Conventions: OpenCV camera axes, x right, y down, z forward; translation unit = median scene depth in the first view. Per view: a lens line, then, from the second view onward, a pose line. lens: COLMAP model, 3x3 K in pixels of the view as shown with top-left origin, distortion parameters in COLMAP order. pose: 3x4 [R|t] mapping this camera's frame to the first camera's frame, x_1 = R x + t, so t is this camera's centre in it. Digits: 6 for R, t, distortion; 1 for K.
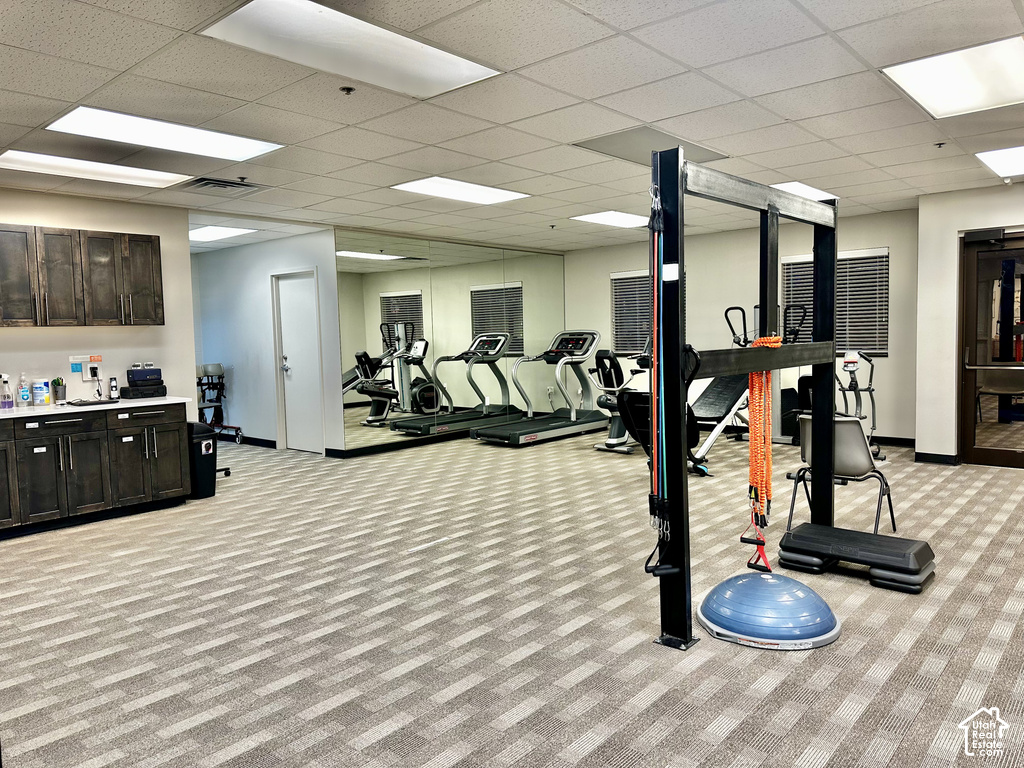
lens RADIAL K [[723.3, 0, 501.3], [0, 723.3, 383.7], [0, 0, 1]] dist [0.049534, -0.033931]
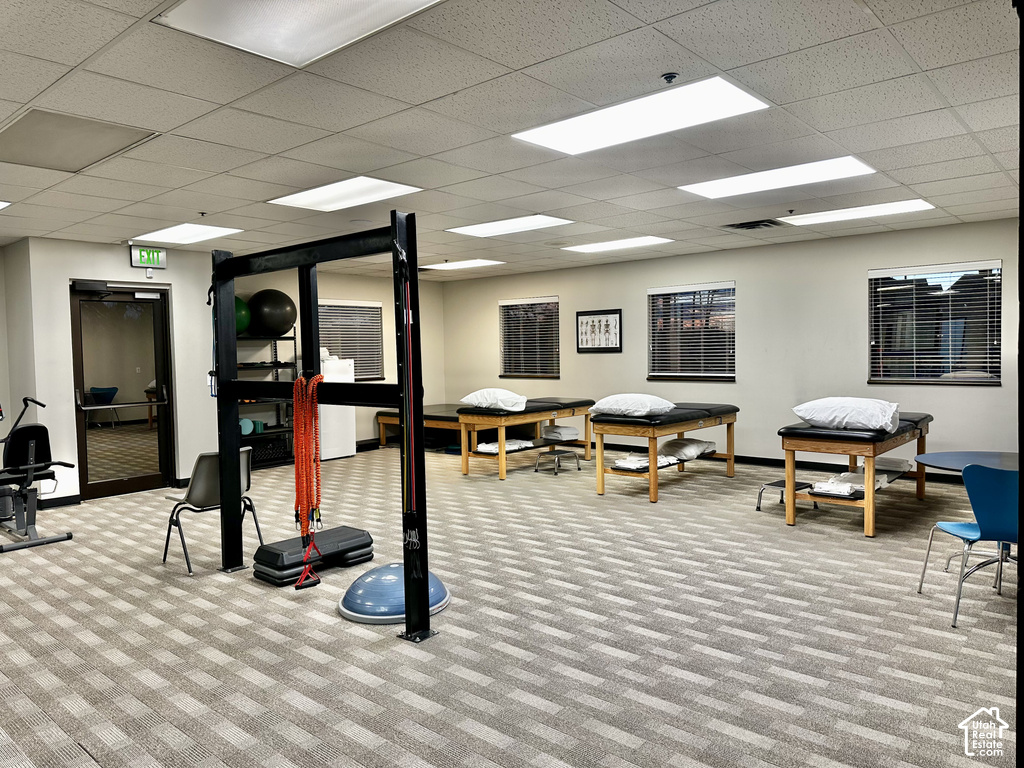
lens RADIAL K [[723.3, 0, 520.5], [0, 723.3, 379.8], [0, 0, 1]] dist [0.049534, -0.033931]
pose [[-0.022036, -0.020782, 0.999541, -0.830094], [0.094307, 0.995283, 0.022772, -0.053983], [-0.995299, 0.094766, -0.019972, 0.757697]]
